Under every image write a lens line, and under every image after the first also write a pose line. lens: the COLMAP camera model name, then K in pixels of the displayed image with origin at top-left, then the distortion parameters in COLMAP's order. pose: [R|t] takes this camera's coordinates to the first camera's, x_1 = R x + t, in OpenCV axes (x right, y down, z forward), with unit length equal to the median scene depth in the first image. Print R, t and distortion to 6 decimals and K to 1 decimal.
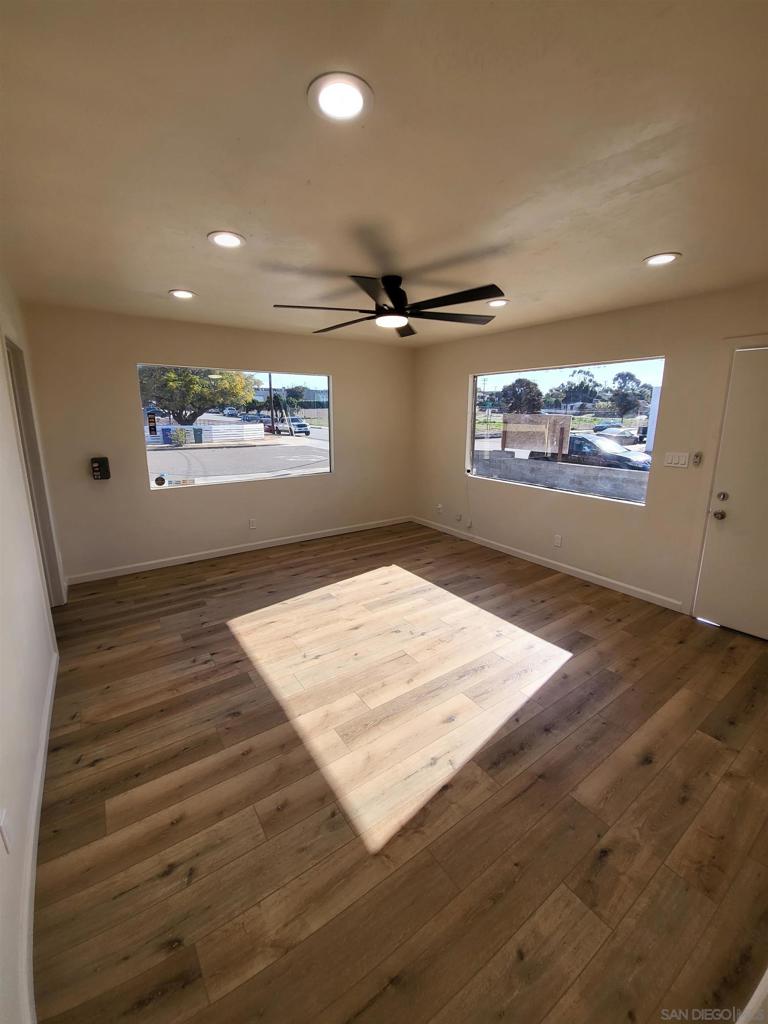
lens RADIAL K [[400.5, 0, 380.2], [0, 400.5, 504.8], [0, 0, 1]] dist [-0.000631, -0.009650]
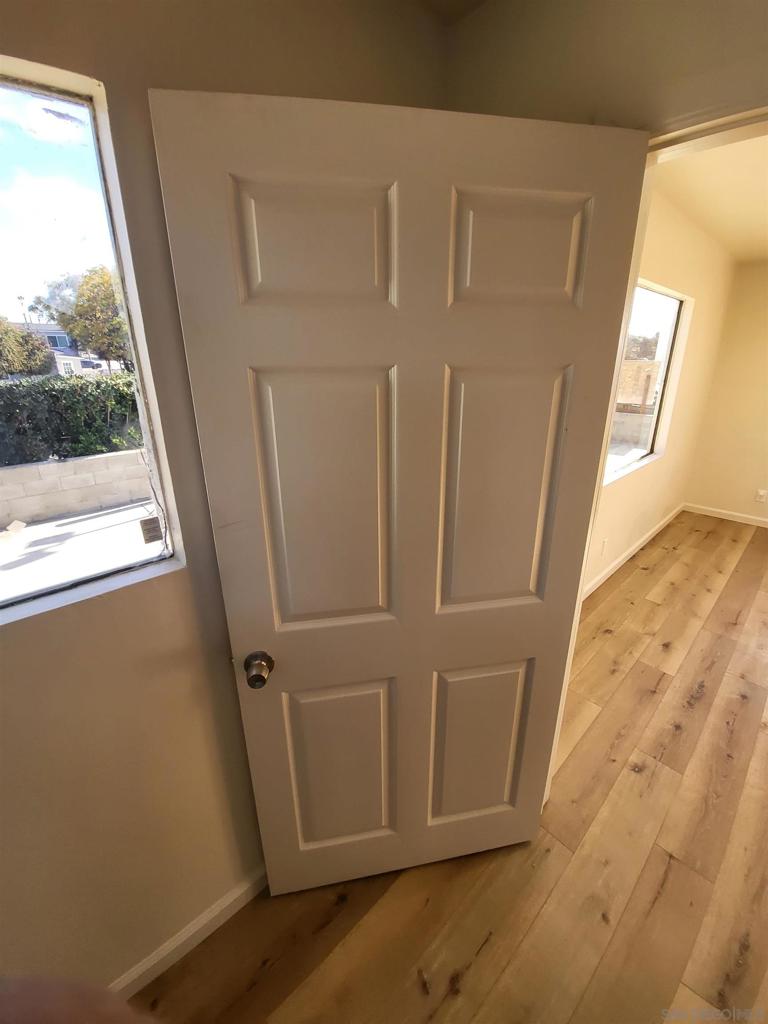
lens RADIAL K [[410.7, 0, 381.8], [0, 410.7, 499.5], [0, 0, 1]] dist [0.004107, -0.010900]
pose [[0.992305, -0.050103, 0.113226, -0.979545], [0.038406, 0.993916, 0.103225, -0.138021], [-0.117709, -0.098082, 0.988192, 0.571951]]
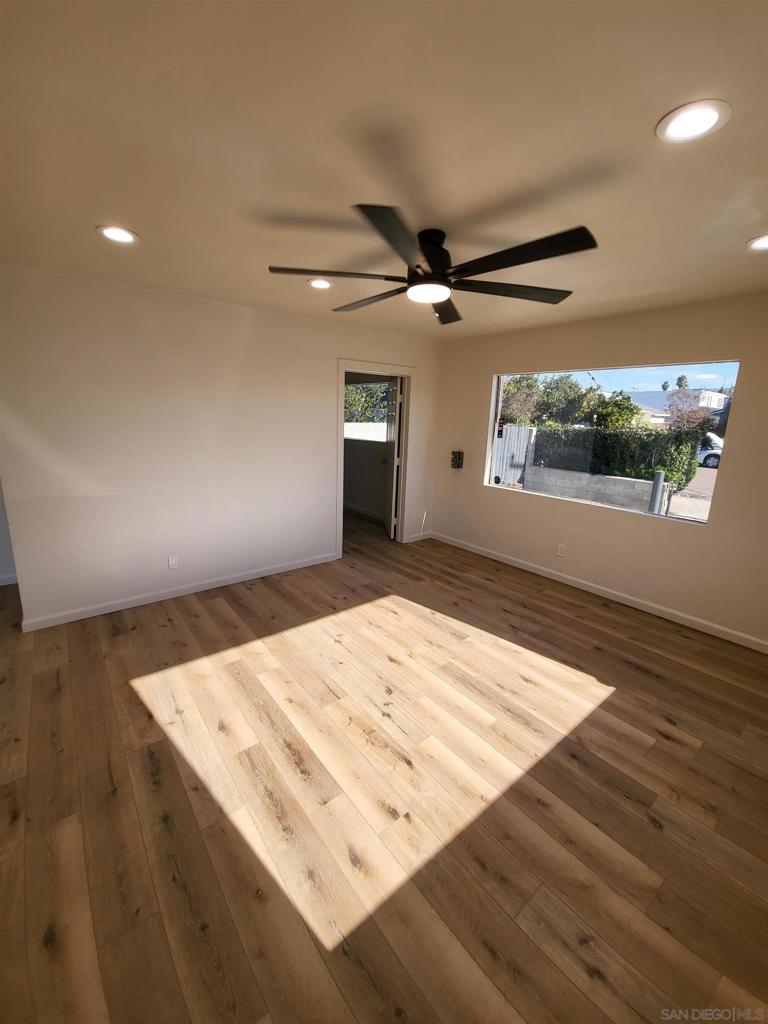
lens RADIAL K [[407.9, 0, 390.5], [0, 407.9, 509.7], [0, 0, 1]] dist [0.002341, -0.009972]
pose [[0.073404, 0.224910, -0.971611, 0.641088], [-0.247137, 0.947954, 0.200763, -0.160137], [0.966196, 0.225384, 0.125167, 0.706515]]
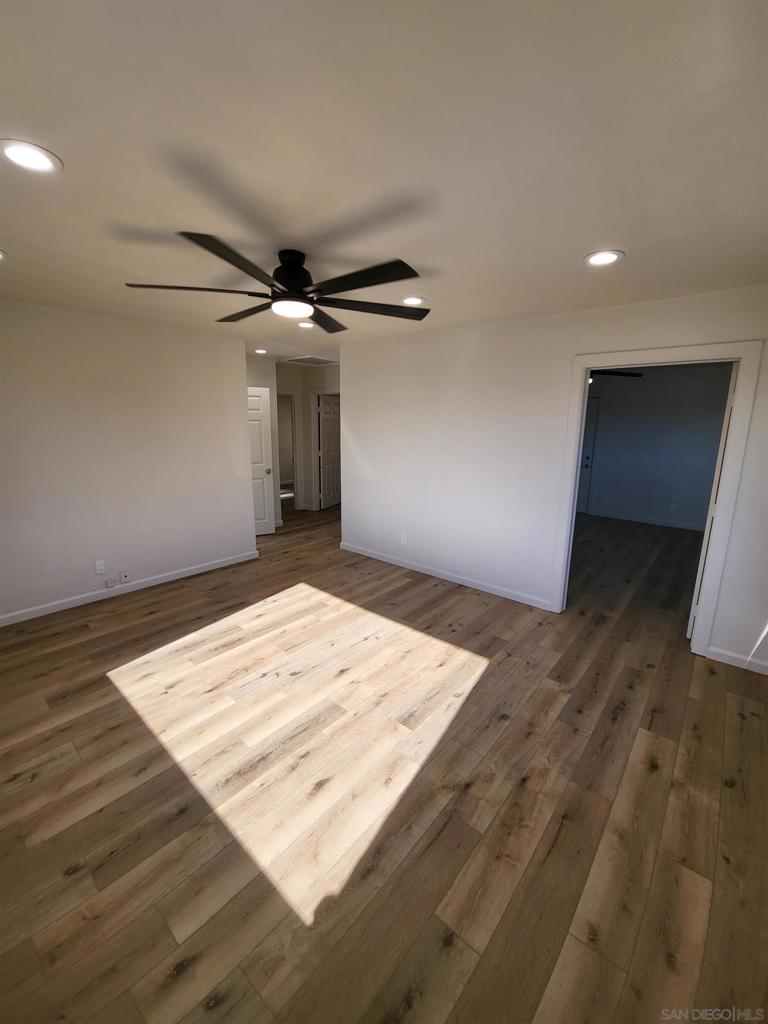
lens RADIAL K [[410.7, 0, 371.9], [0, 410.7, 504.3], [0, 0, 1]] dist [0.002008, -0.011149]
pose [[-0.973852, 0.029059, -0.225317, 0.058486], [-0.066061, 0.912708, 0.403237, -0.334568], [0.217367, 0.407578, -0.886923, 1.442769]]
